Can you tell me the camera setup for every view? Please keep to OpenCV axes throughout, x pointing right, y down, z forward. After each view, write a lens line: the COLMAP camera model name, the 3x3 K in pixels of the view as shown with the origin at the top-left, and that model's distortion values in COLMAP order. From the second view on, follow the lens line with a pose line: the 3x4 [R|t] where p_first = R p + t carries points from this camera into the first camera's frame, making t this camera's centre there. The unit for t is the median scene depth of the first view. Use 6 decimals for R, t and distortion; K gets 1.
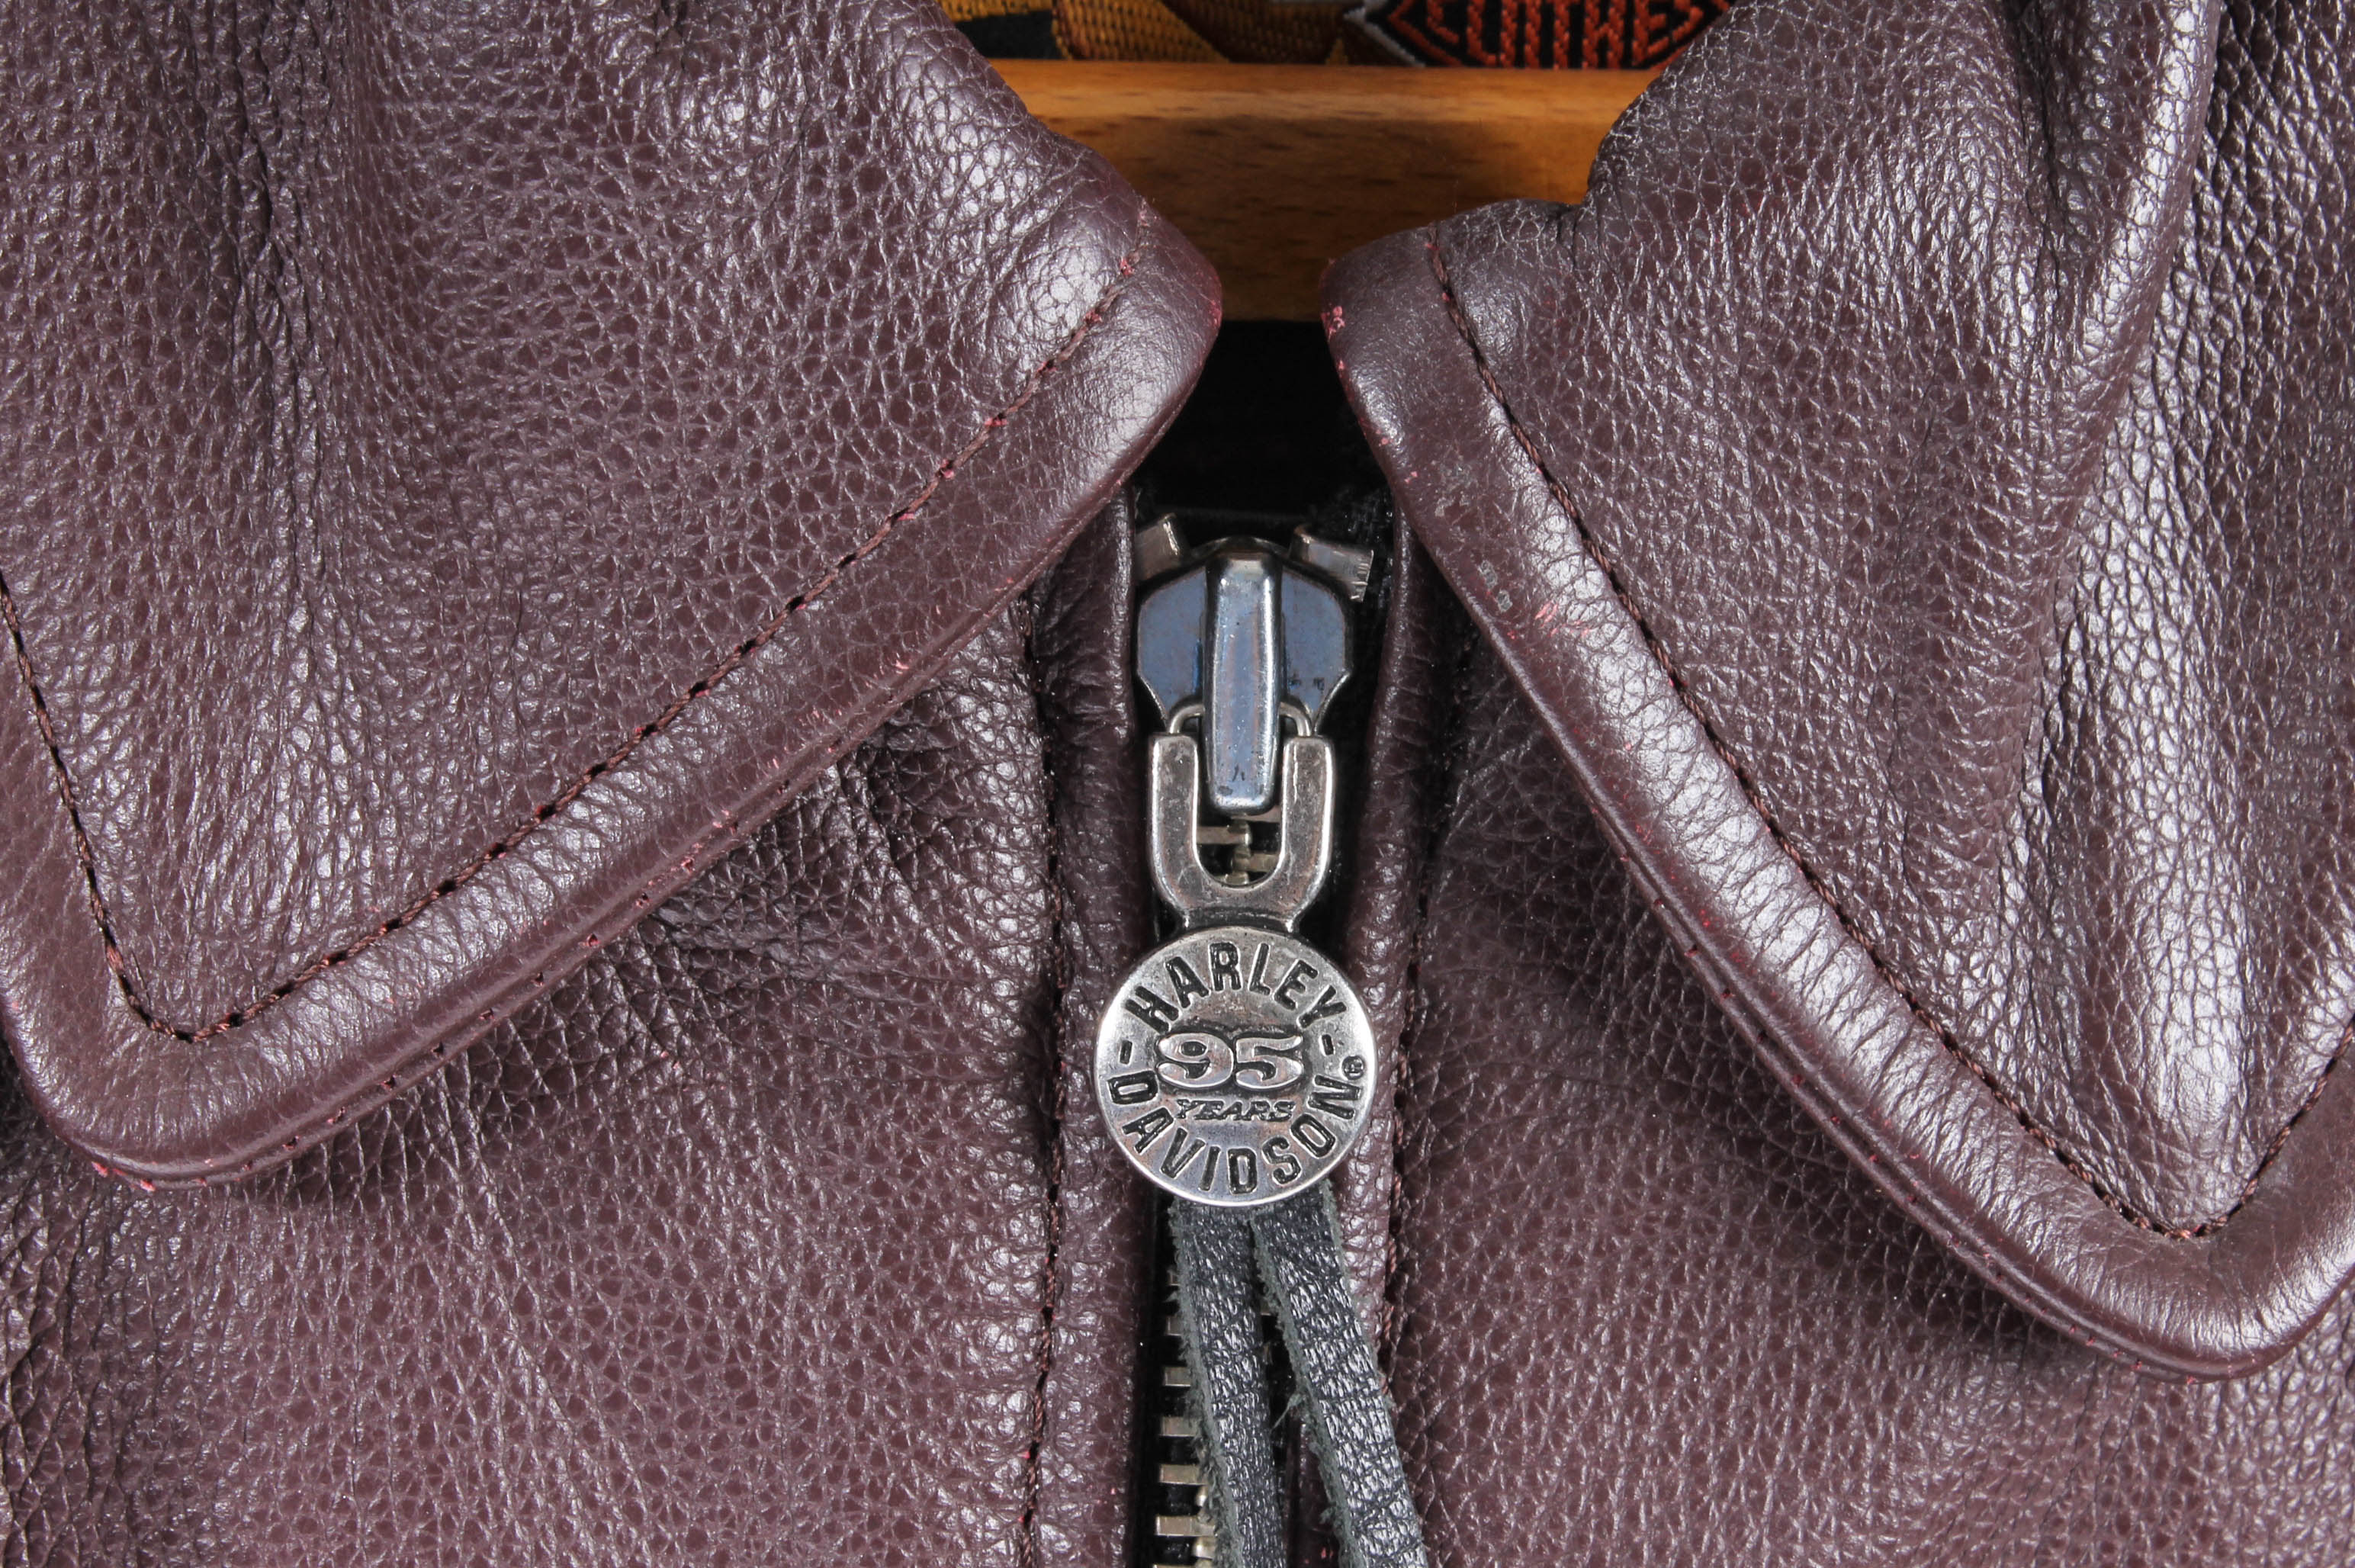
lens RADIAL K [[5401.6, 0, 1177.5], [0, 5401.6, 784.0], [0, 0, 1]] dist [0.066351, 0.058073]
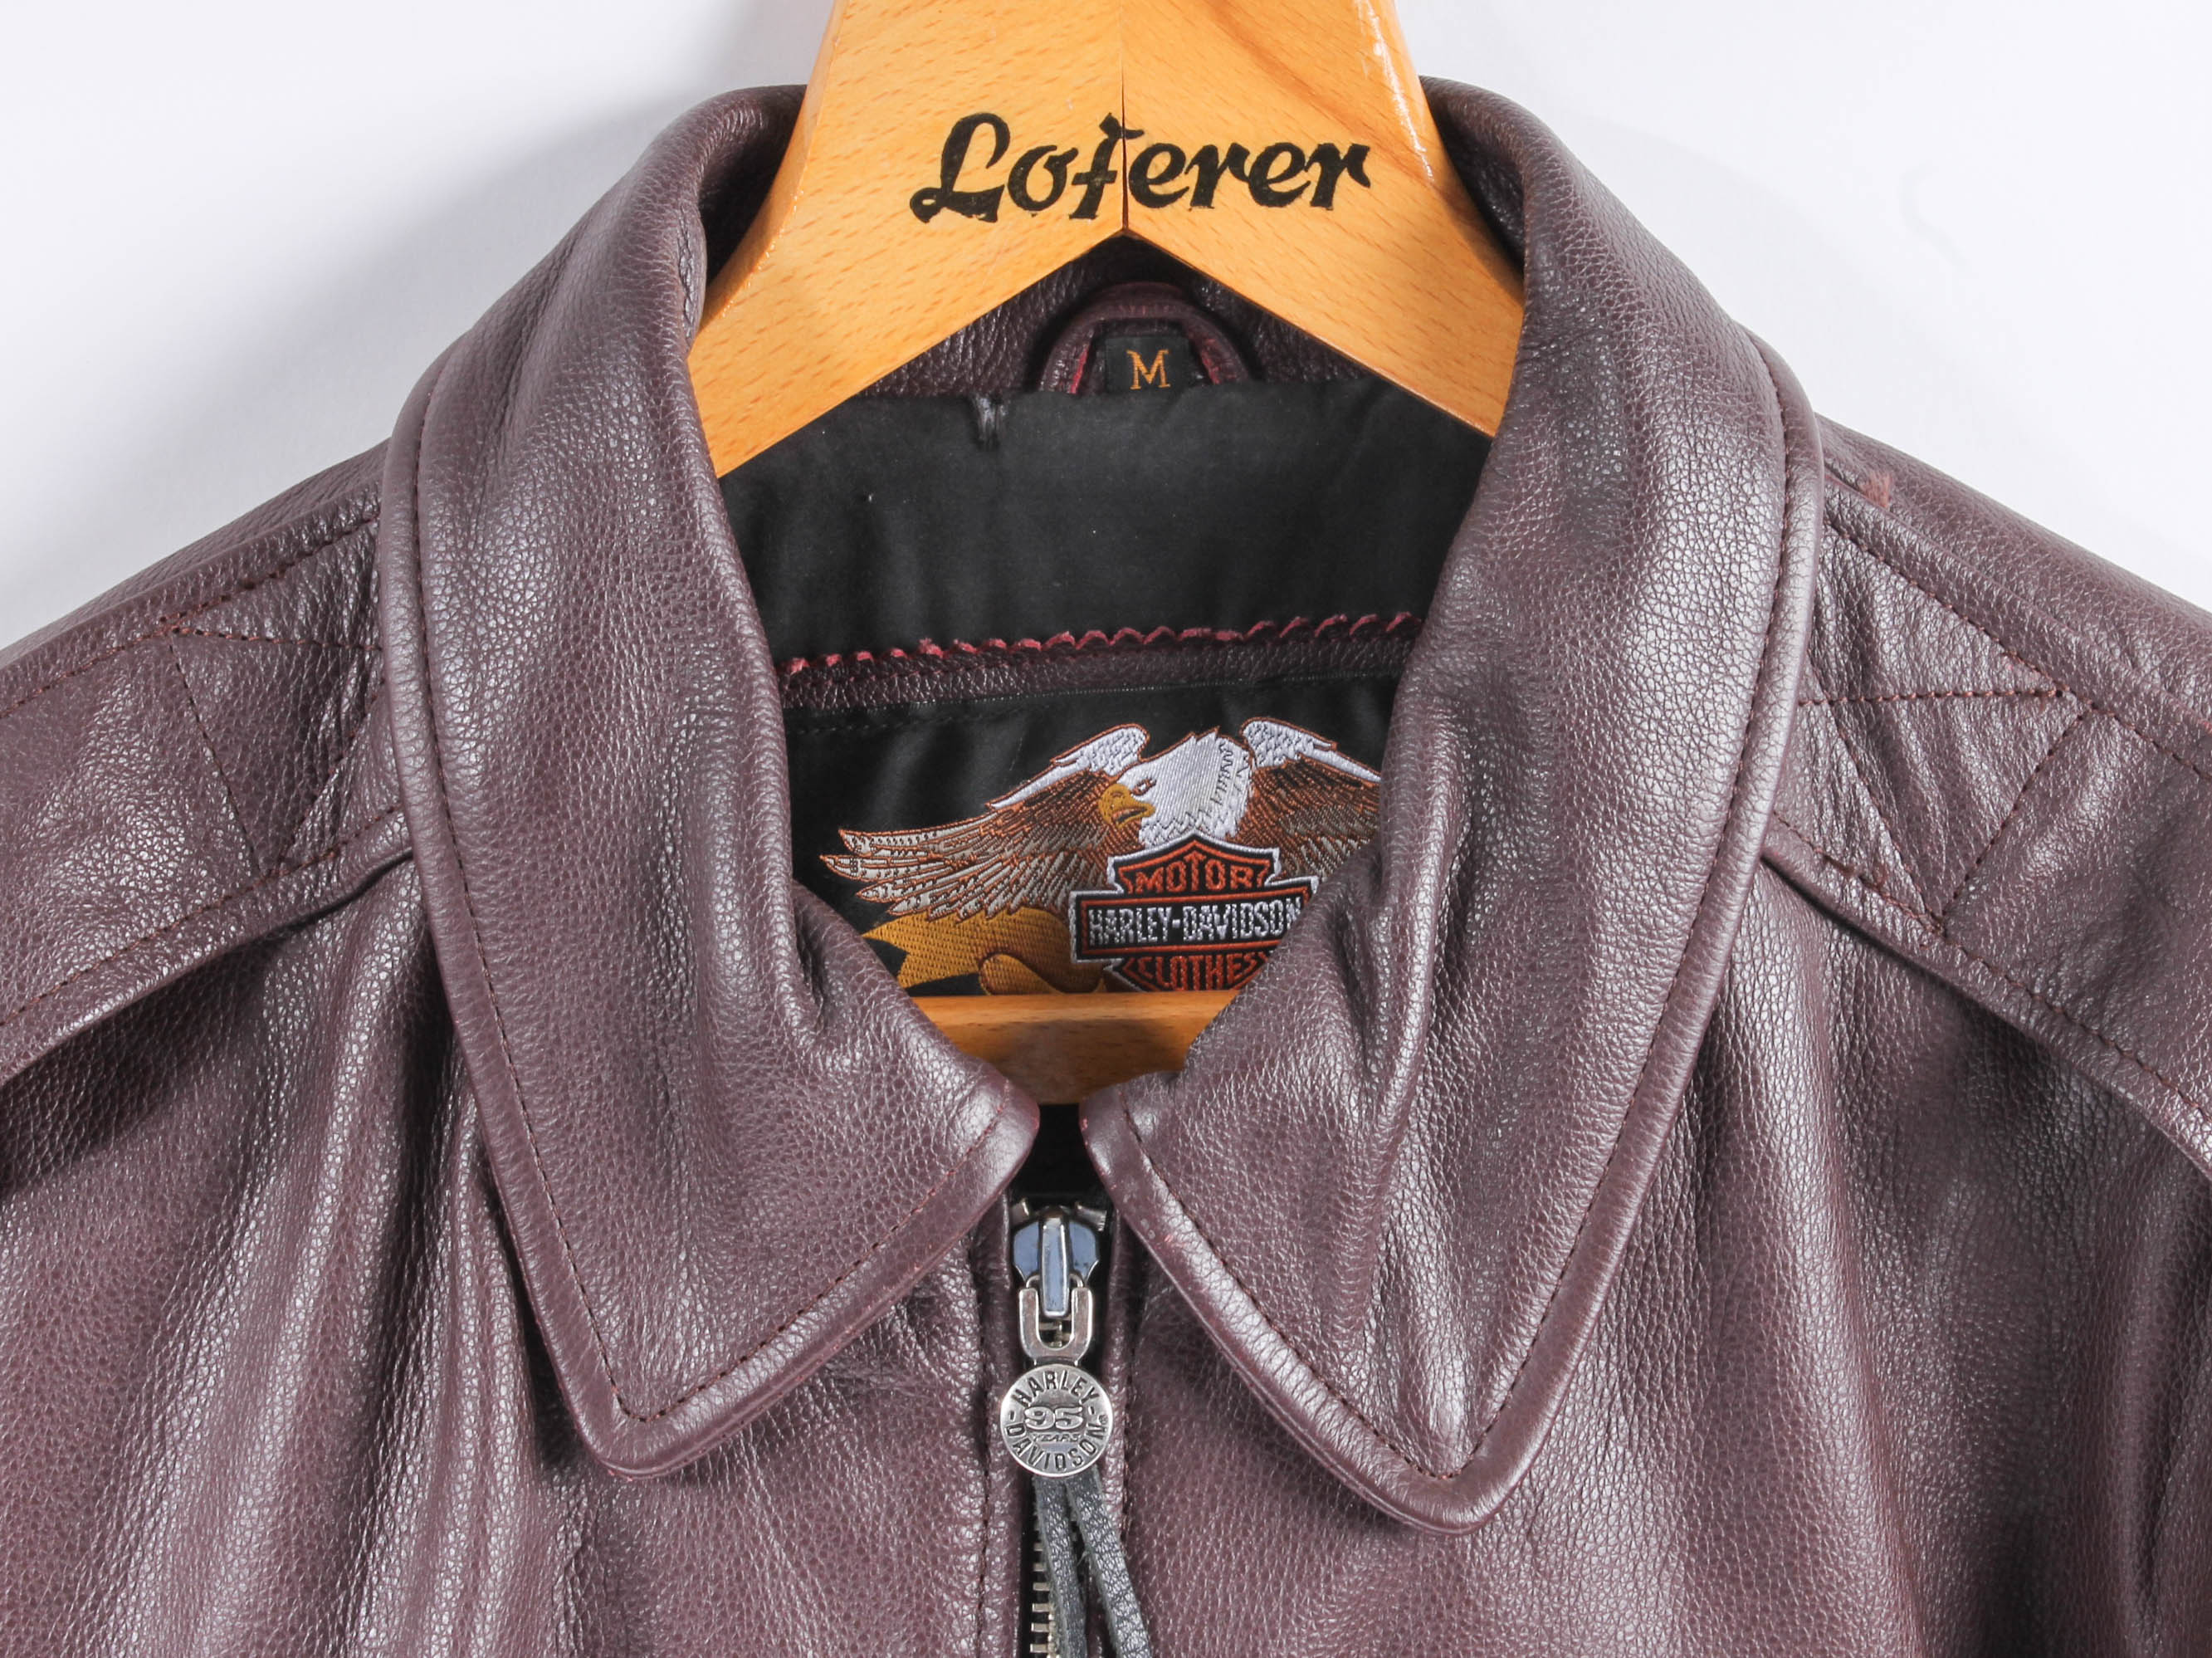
lens RADIAL K [[5735.7, 0, 1106.0], [0, 5735.7, 829.0], [0, 0, 1]] dist [0.042780, 0.035489]
pose [[0.998799, -0.032104, -0.037021, 0.140470], [0.030247, 0.998307, -0.049689, -0.087994], [0.038553, 0.048510, 0.998078, -1.660157]]
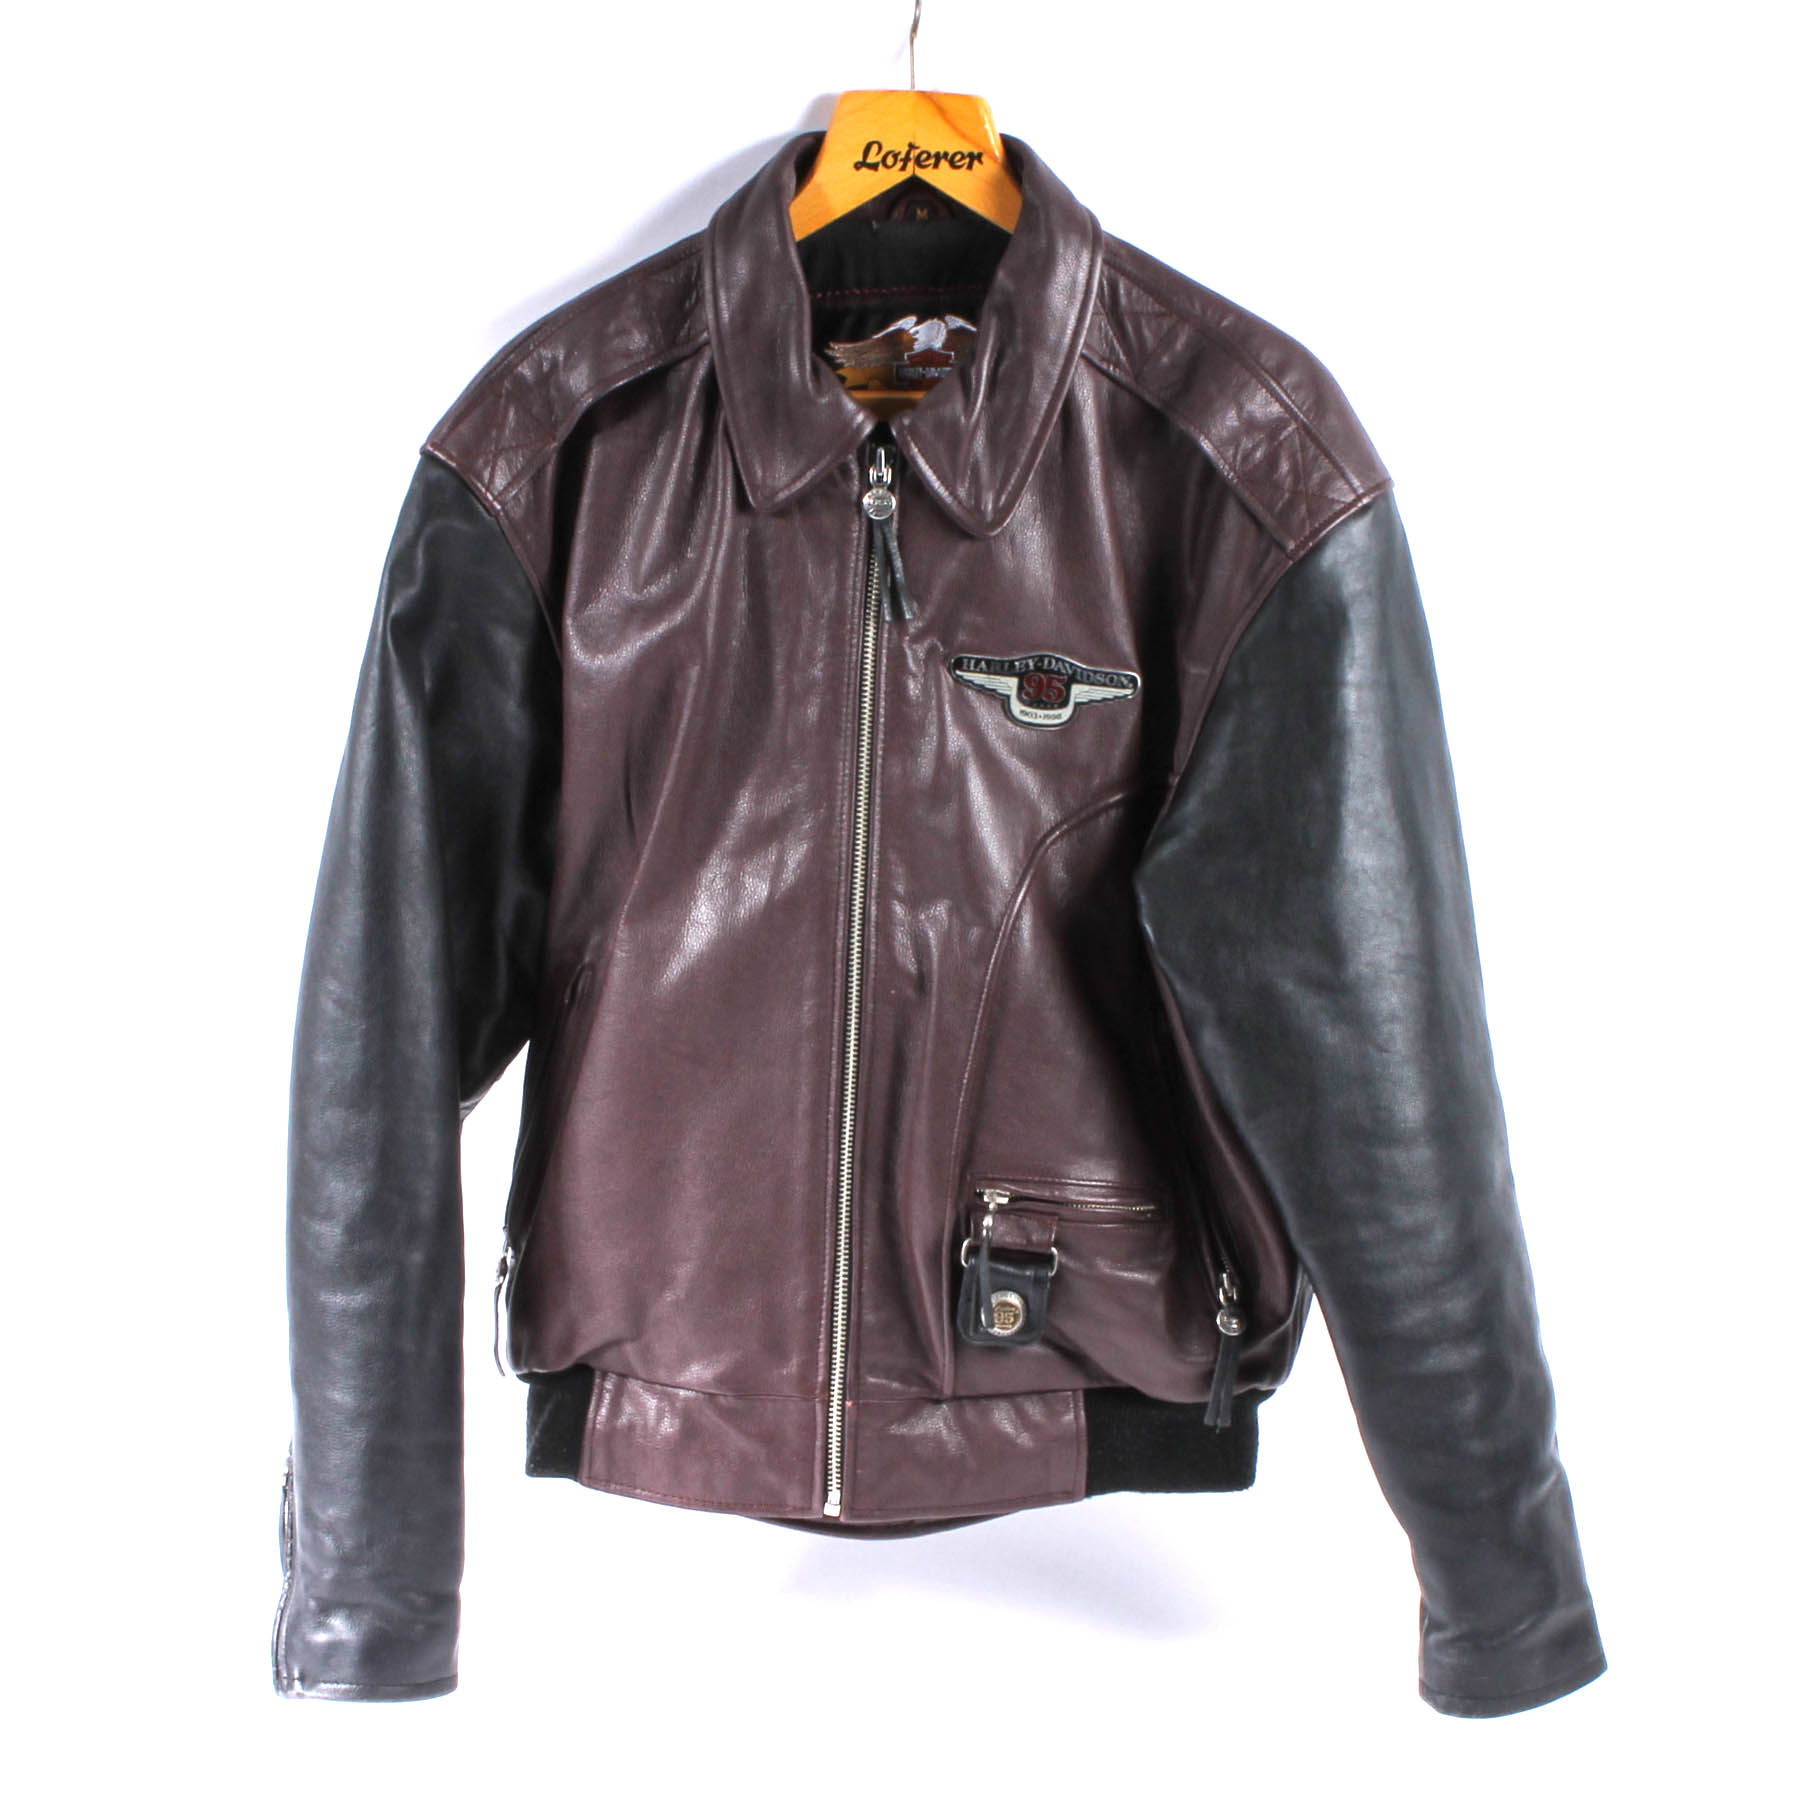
lens RADIAL K [[4003.4, 0, 902.5], [0, 4003.4, 902.5], [0, 0, 1]] dist [-0.072438, -0.245232]
pose [[0.993372, 0.014471, -0.114027, 0.826868], [-0.010543, 0.999333, 0.034976, 0.487929], [0.114457, -0.033542, 0.992862, -5.706326]]
